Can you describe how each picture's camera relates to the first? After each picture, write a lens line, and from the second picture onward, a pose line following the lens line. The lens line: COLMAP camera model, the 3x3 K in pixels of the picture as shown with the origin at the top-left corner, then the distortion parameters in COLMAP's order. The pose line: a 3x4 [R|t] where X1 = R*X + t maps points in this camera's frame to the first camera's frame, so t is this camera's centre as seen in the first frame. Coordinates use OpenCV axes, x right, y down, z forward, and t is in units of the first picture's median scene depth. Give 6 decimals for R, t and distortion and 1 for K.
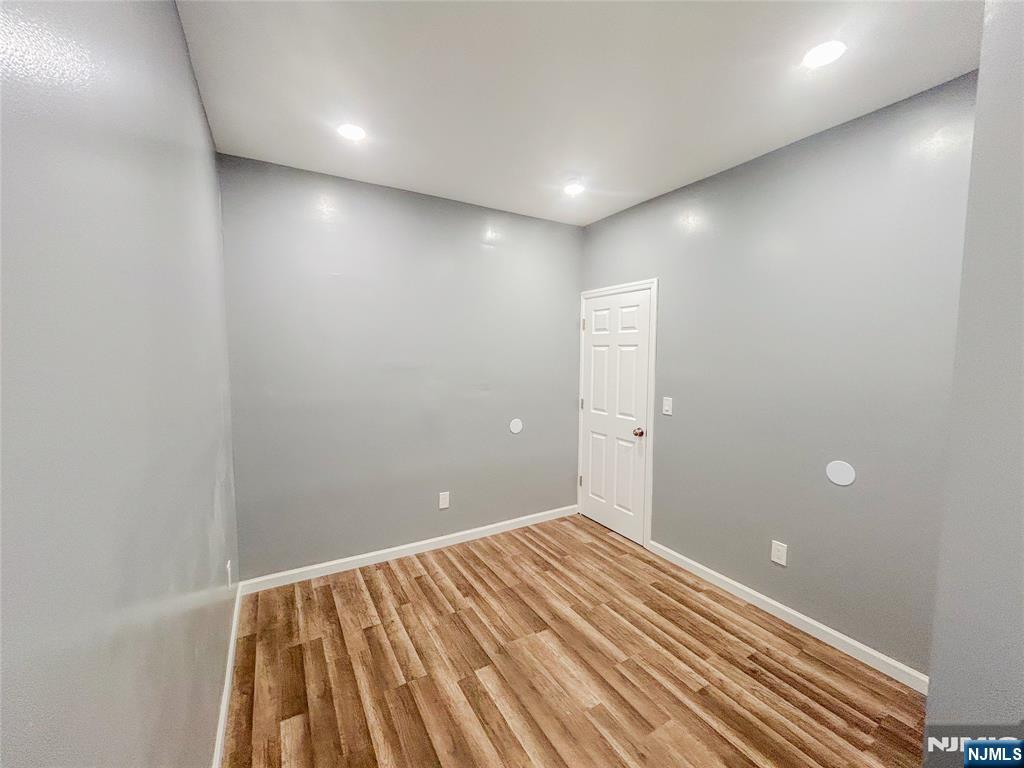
lens RADIAL K [[413.1, 0, 512.0], [0, 413.1, 384.0], [0, 0, 1]] dist [-0.000804, 0.000395]
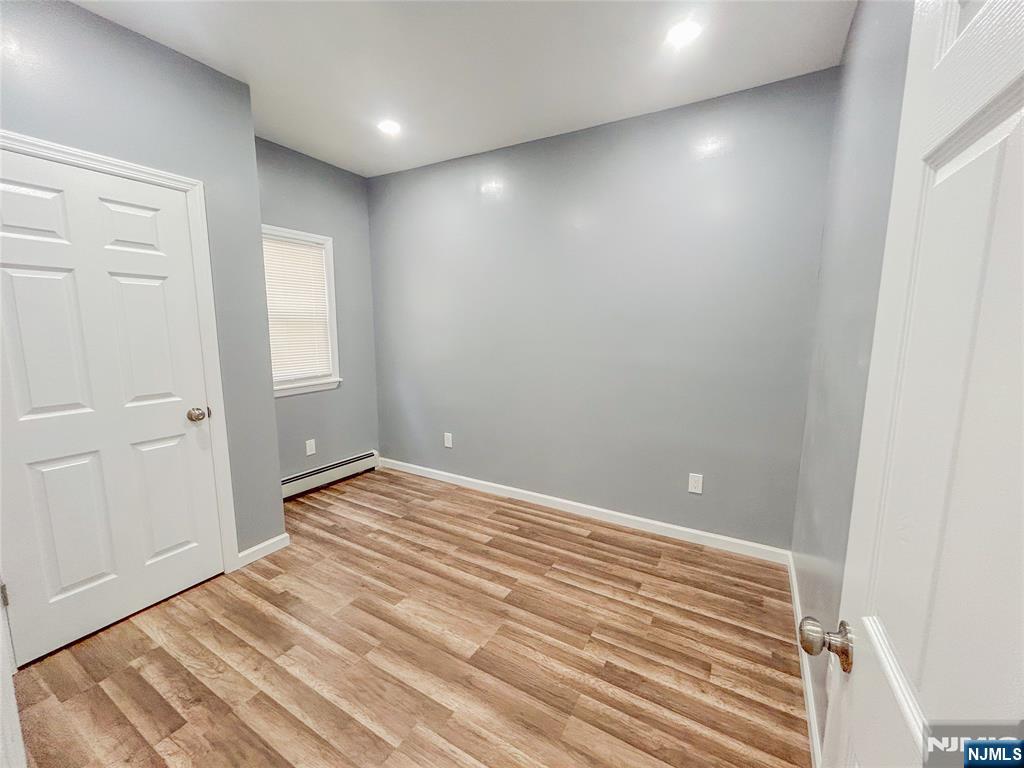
lens RADIAL K [[413.1, 0, 512.0], [0, 413.1, 384.0], [0, 0, 1]] dist [-0.000804, 0.000395]
pose [[-0.870082, 0.066256, -0.488434, 0.379128], [-0.042934, 0.976971, 0.209006, -0.066299], [0.491033, 0.202823, -0.847201, 1.683234]]
